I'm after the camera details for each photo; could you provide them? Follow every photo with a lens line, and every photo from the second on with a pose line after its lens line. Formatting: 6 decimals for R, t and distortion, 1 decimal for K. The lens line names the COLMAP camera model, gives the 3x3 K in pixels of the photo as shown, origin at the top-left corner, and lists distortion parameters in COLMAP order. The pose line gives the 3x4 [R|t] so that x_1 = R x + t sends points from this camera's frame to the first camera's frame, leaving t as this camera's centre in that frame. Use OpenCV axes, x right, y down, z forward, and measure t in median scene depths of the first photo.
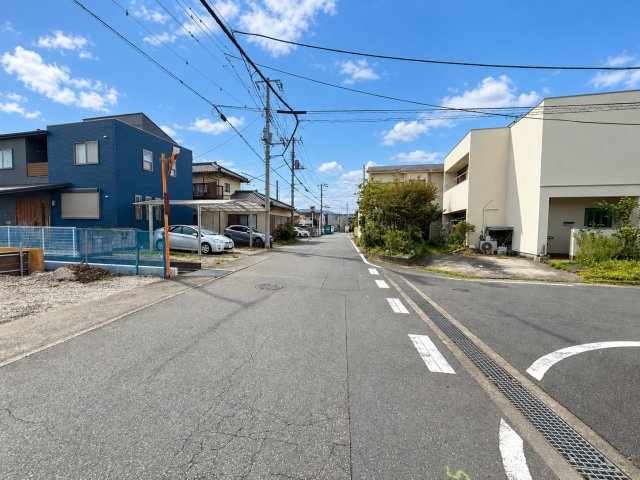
lens RADIAL K [[254.3, 0, 320.0], [0, 254.3, 240.0], [0, 0, 1]] dist [0.000436, -0.000102]
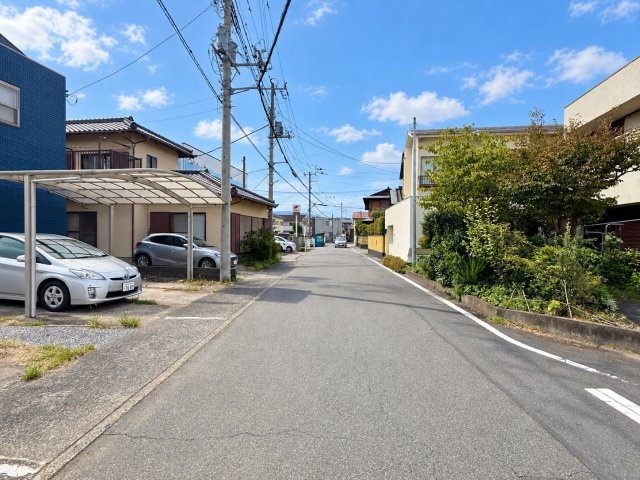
lens RADIAL K [[339.4, 0, 319.5], [0, 339.4, 243.7], [0, 0, 1]] dist [0.000685, -0.001041]
pose [[0.998219, -0.000490, 0.059661, -0.086323], [0.002049, 0.999658, -0.026062, -0.026468], [-0.059628, 0.026138, 0.997878, 0.444145]]
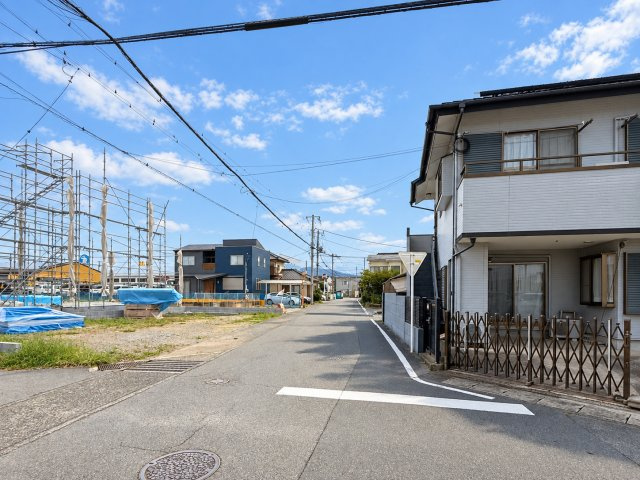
lens RADIAL K [[339.2, 0, 319.8], [0, 339.2, 292.6], [0, 0, 1]] dist [-0.000016, -0.000360]
pose [[0.999994, -0.002016, -0.002750, -0.182443], [0.001883, 0.998855, -0.047799, 0.080937], [0.002843, 0.047794, 0.998853, -1.854536]]
